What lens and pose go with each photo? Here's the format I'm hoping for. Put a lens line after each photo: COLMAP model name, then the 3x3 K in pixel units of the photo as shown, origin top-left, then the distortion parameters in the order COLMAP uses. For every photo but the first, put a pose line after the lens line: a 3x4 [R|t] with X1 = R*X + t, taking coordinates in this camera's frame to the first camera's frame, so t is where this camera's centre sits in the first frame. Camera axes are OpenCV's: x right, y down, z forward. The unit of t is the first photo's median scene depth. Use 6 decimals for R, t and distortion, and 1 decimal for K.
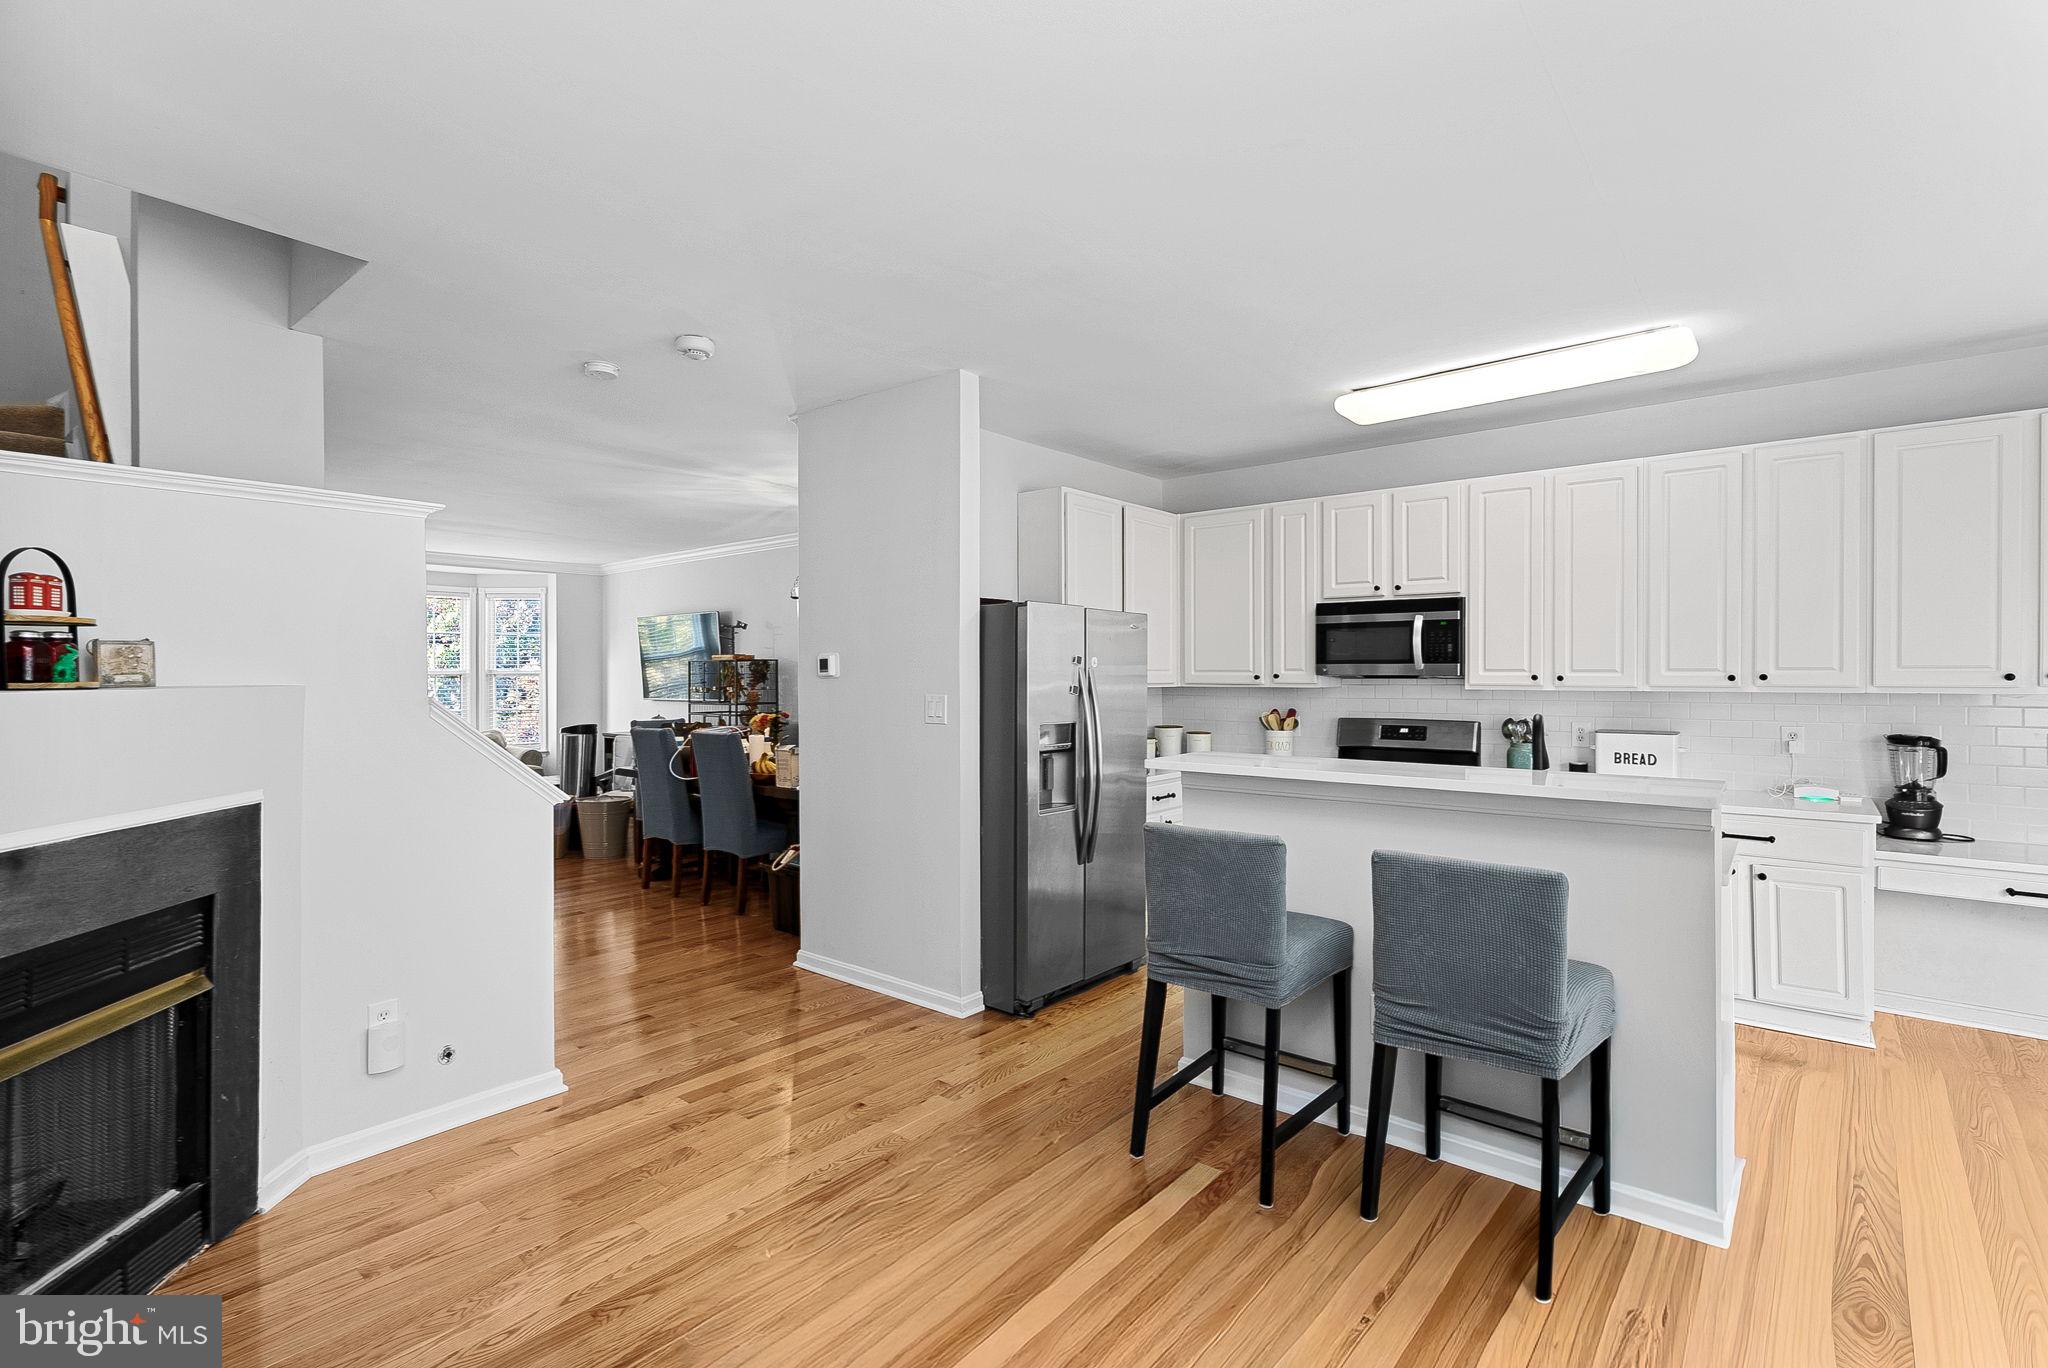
lens RADIAL K [[946.3, 0, 1024.0], [0, 946.3, 684.0], [0, 0, 1]] dist [-0.002060, -0.000008]
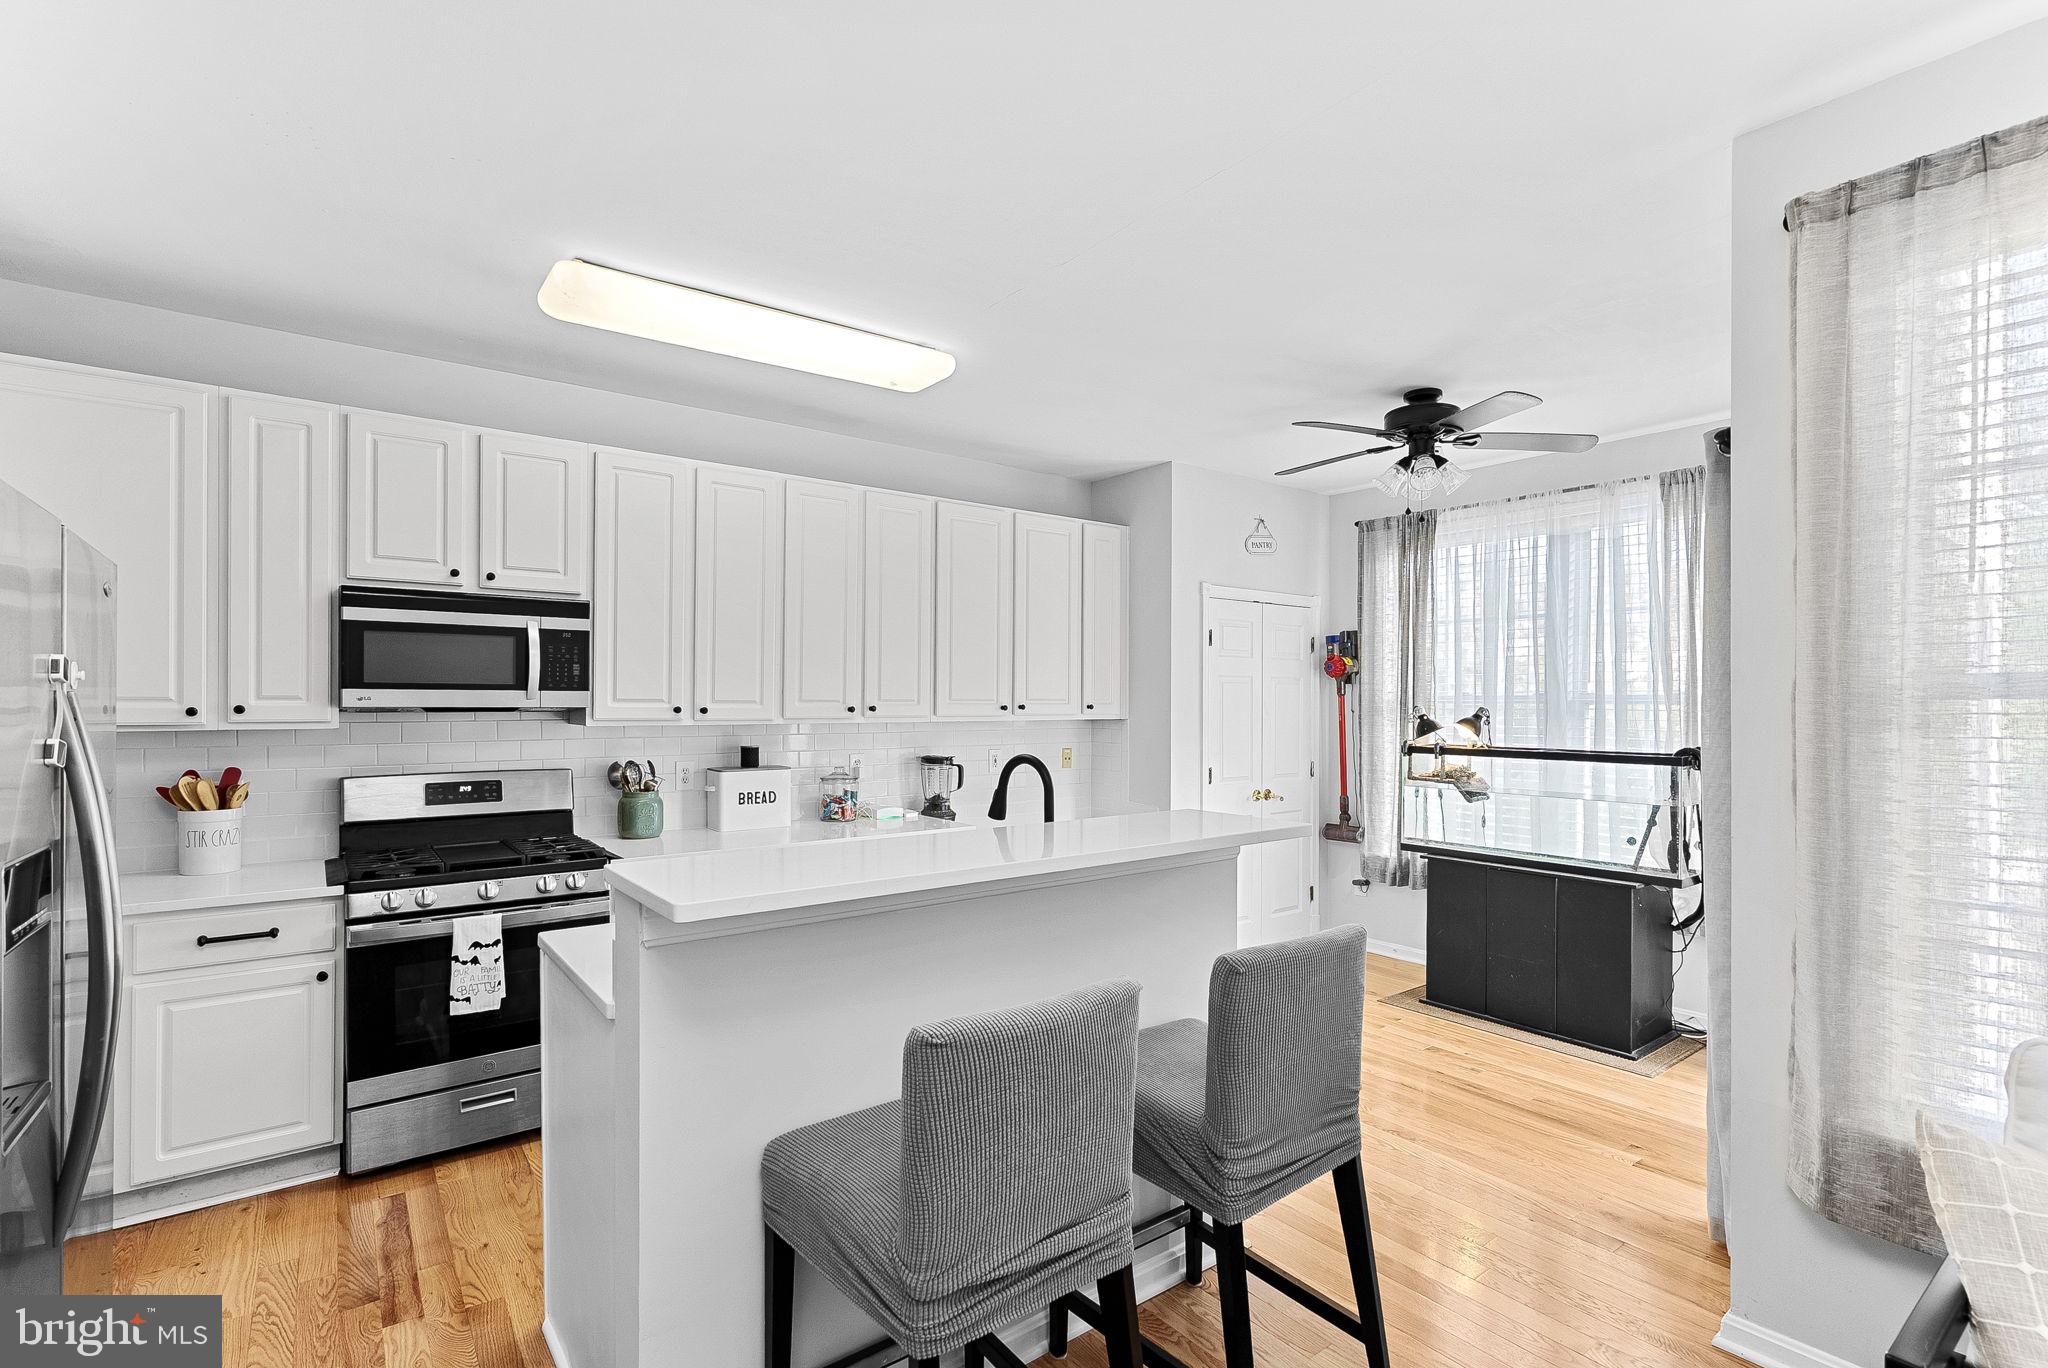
lens RADIAL K [[961.0, 0, 1030.7], [0, 961.0, 701.8], [0, 0, 1]] dist [0.002434, 0.000679]
pose [[0.225972, 0.001203, 0.974133, -0.201010], [0.008340, 0.999960, -0.003169, -0.008673], [-0.974098, 0.008840, 0.225953, 0.523775]]
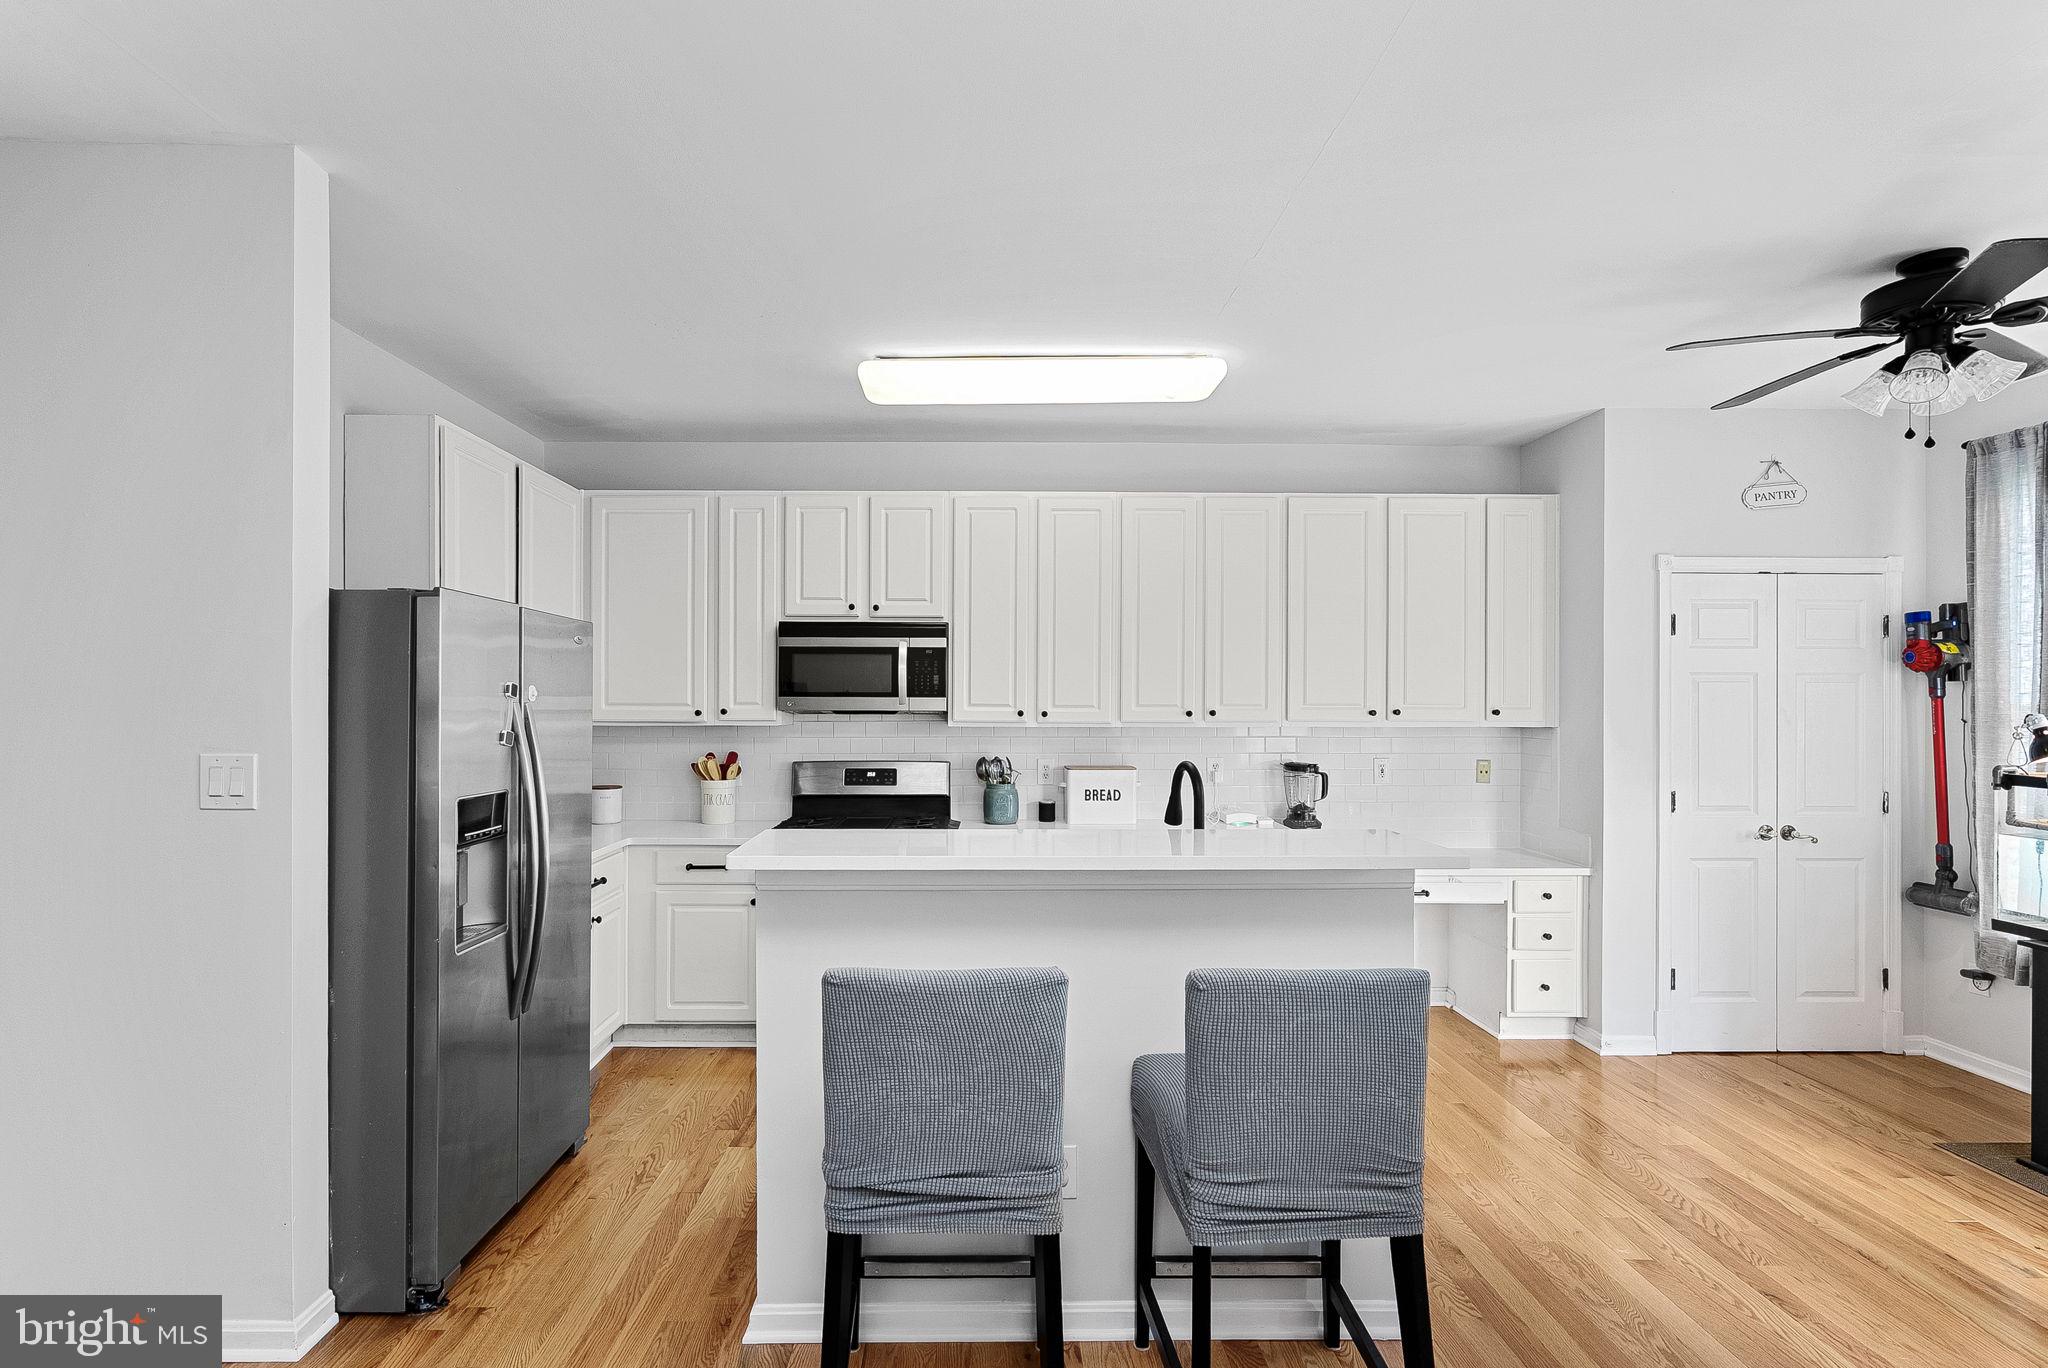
lens RADIAL K [[996.5, 0, 992.4], [0, 996.5, 696.2], [0, 0, 1]] dist [-0.003965, 0.011232]
pose [[0.761804, 0.006257, 0.647777, -0.118265], [0.004181, 0.999885, -0.014574, -0.009575], [-0.647794, 0.013811, 0.761690, 0.273972]]
